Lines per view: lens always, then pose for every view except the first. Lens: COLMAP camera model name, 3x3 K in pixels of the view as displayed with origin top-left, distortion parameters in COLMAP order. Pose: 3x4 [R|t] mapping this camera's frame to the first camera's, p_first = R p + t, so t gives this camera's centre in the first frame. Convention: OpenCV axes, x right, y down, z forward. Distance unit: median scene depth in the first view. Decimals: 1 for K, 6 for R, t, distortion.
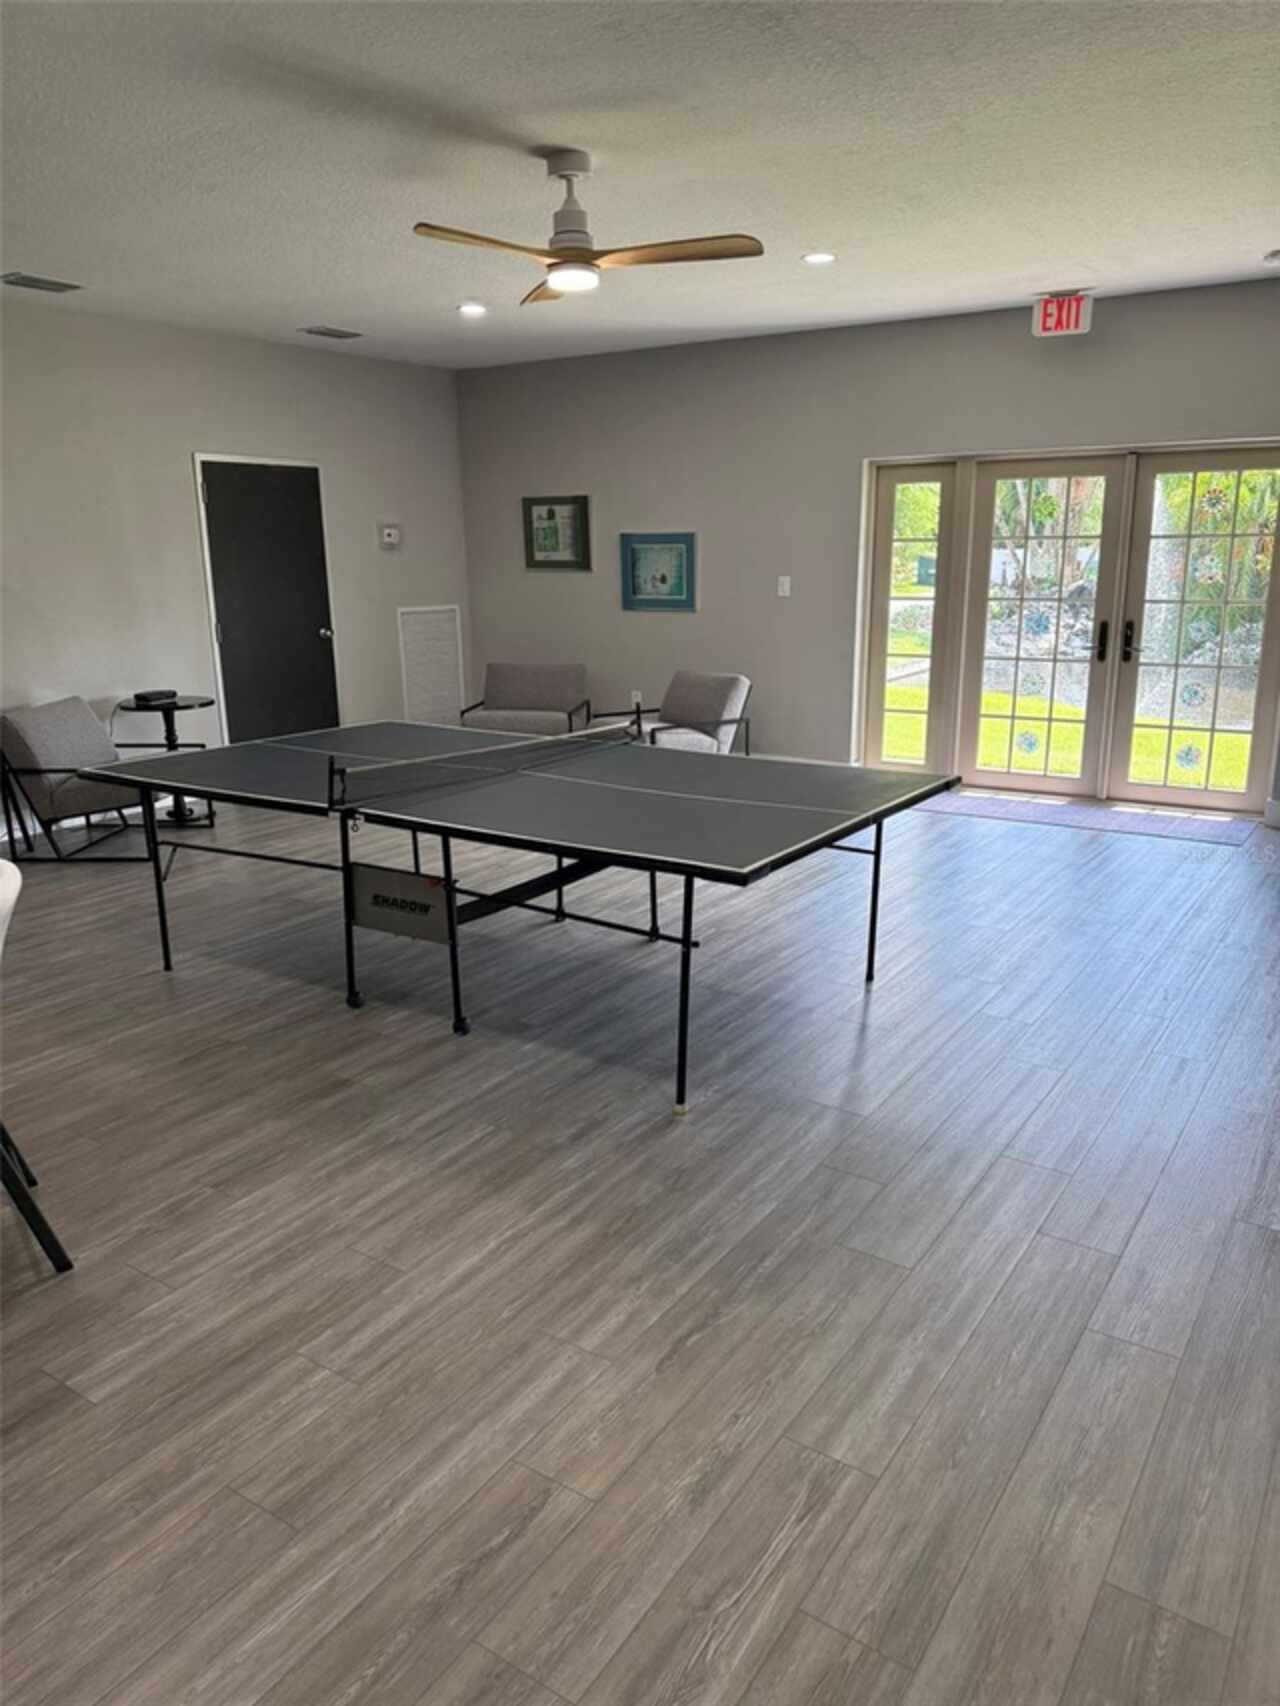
lens RADIAL K [[1235.6, 0, 640.0], [0, 1235.6, 853.0], [0, 0, 1]] dist [0.026449, 0.002119]
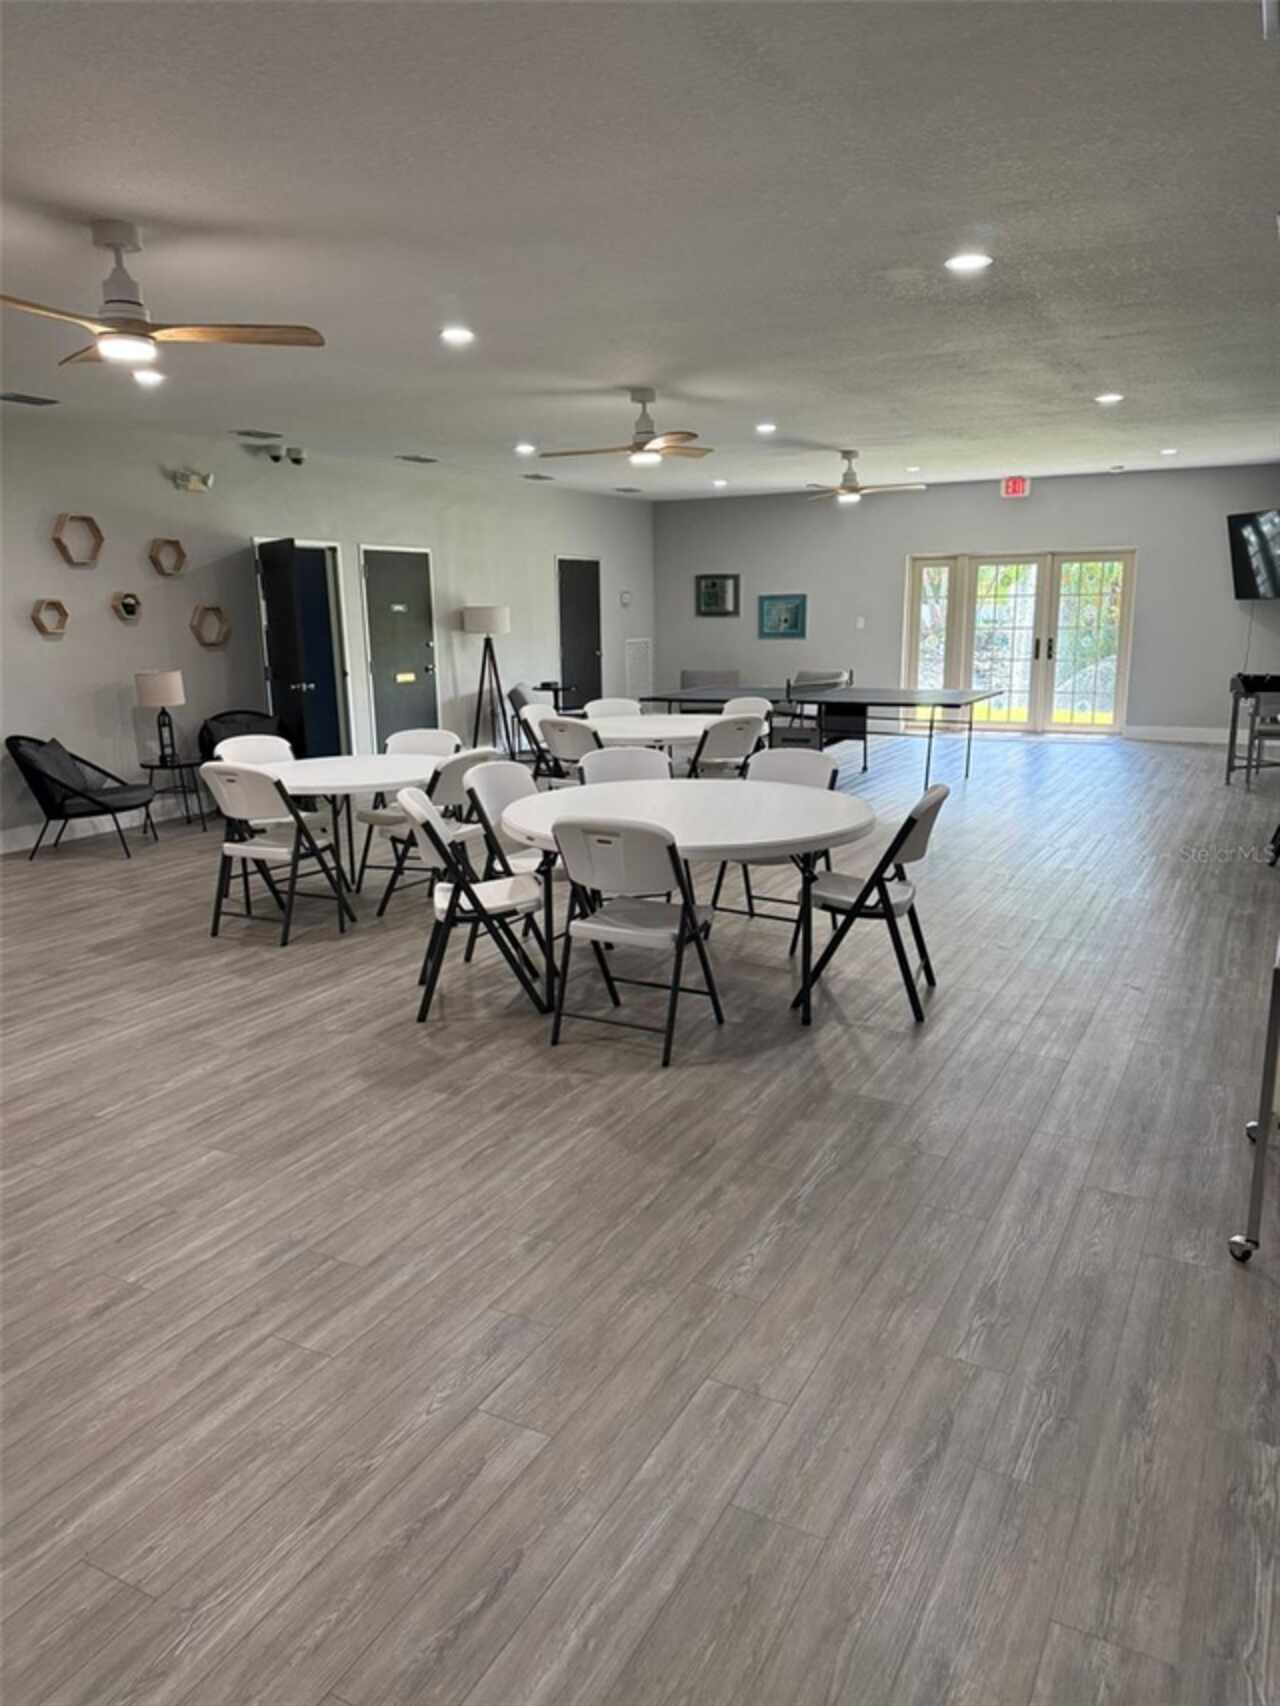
lens RADIAL K [[1174.9, 0, 640.0], [0, 1174.9, 853.0], [0, 0, 1]] dist [0.057812, 0.000125]
pose [[0.996764, -0.022209, 0.077260, -0.374319], [0.024858, 0.999130, -0.033494, 0.183292], [-0.076449, 0.035306, 0.996448, -0.740624]]
